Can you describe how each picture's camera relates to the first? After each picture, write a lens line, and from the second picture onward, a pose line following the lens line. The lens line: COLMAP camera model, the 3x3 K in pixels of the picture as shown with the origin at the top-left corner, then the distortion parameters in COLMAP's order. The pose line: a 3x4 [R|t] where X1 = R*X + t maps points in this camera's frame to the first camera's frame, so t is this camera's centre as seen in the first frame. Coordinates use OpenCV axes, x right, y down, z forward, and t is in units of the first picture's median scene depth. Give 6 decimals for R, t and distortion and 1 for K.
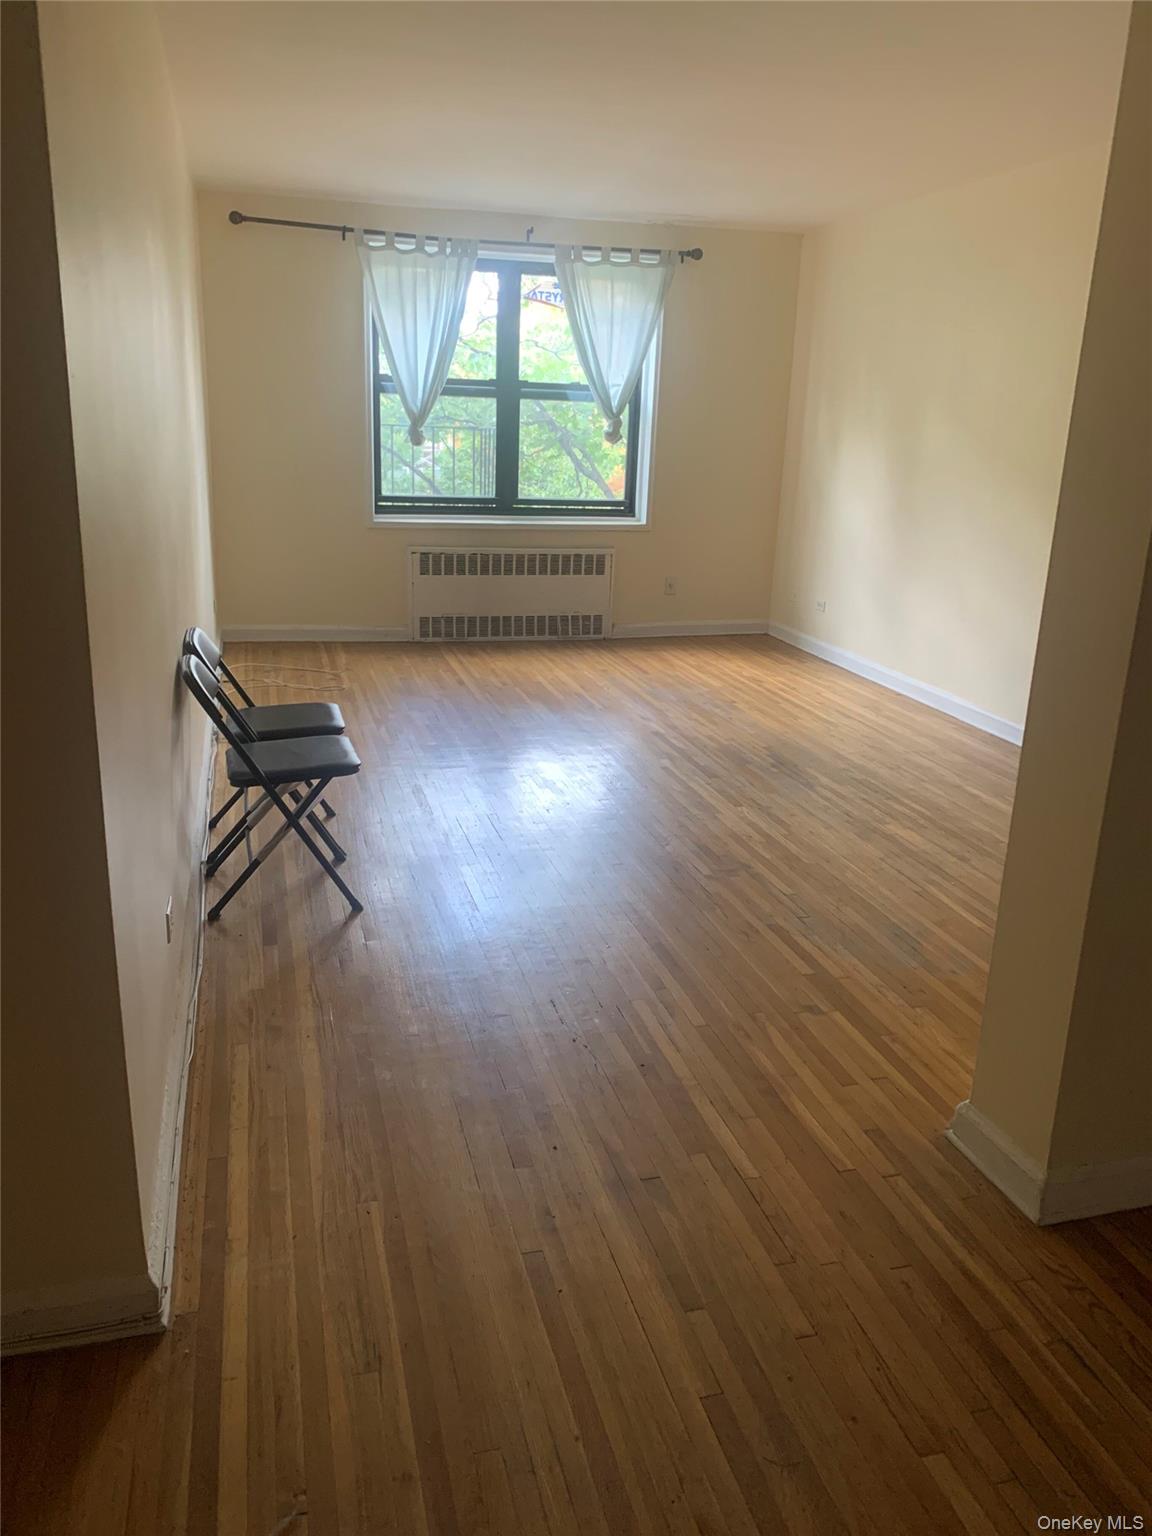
lens RADIAL K [[1136.4, 0, 576.0], [0, 1136.4, 768.0], [0, 0, 1]] dist [0.094805, -0.227455]
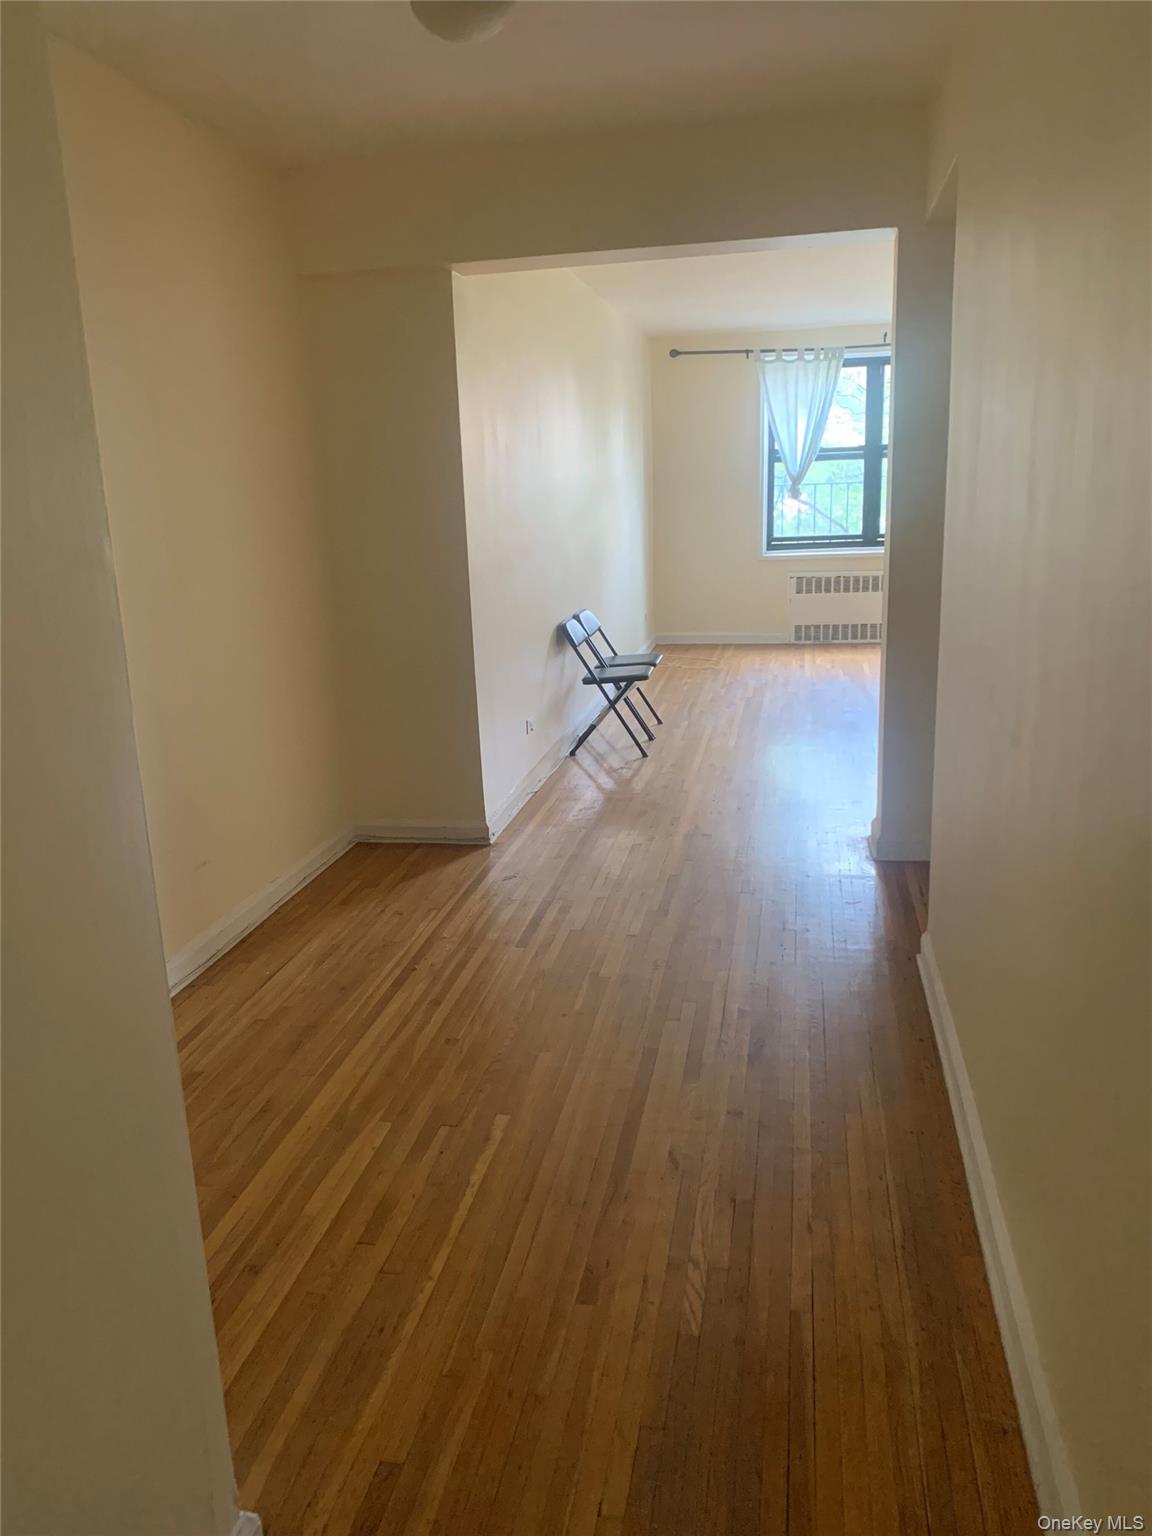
lens RADIAL K [[1136.4, 0, 576.0], [0, 1136.4, 768.0], [0, 0, 1]] dist [0.094805, -0.227455]
pose [[0.895512, 0.039446, -0.443286, 0.240690], [-0.060490, 0.997609, -0.033427, 0.098156], [0.440908, 0.056749, 0.895757, -0.313855]]
